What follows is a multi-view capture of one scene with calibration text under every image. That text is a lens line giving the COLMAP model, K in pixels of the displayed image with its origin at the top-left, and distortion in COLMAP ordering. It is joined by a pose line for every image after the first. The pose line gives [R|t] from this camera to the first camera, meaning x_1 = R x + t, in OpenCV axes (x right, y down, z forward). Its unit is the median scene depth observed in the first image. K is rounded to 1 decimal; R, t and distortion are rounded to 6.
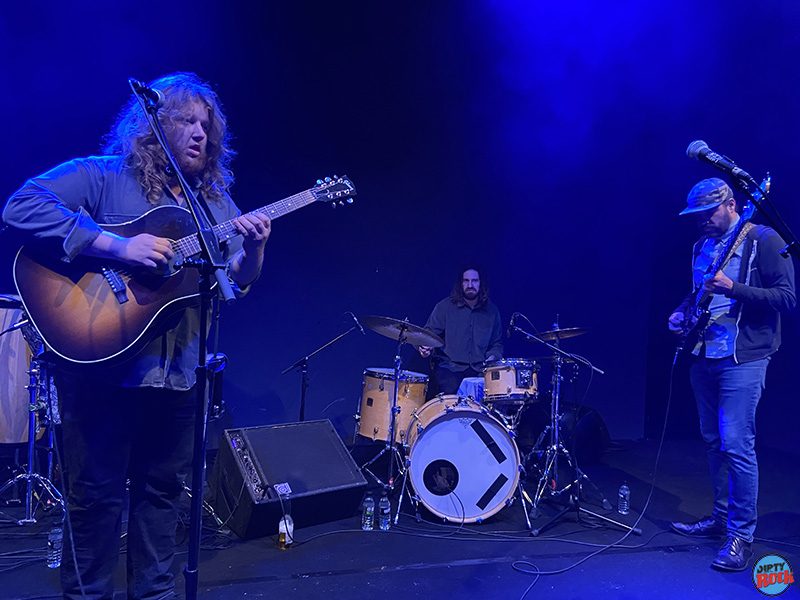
lens RADIAL K [[607.9, 0, 396.1], [0, 607.9, 296.6], [0, 0, 1]] dist [0.068166, -0.091048]
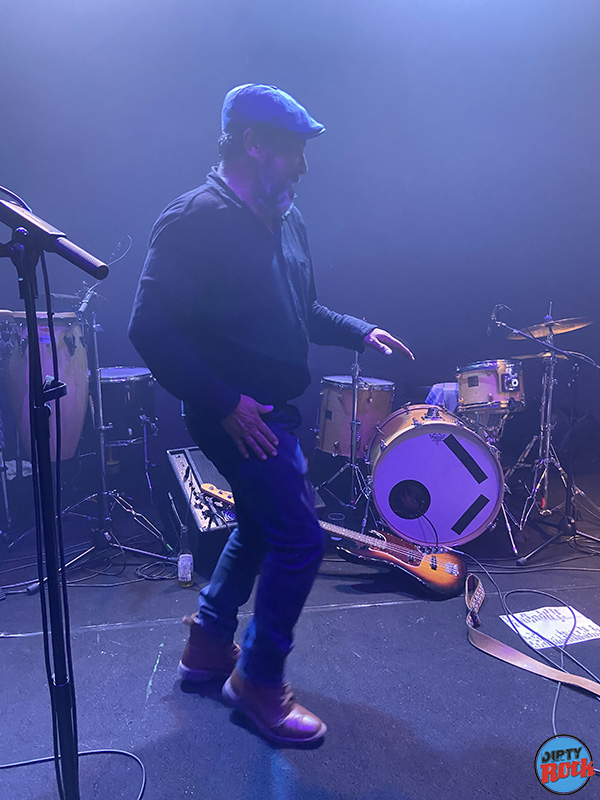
lens RADIAL K [[607.9, 0, 297.8], [0, 607.9, 392.3], [0, 0, 1]] dist [0.068166, -0.091048]
pose [[0.992244, -0.031636, -0.120211, 0.024076], [0.048706, 0.988690, 0.141842, 0.013805], [0.114364, -0.146597, 0.982563, 0.145417]]
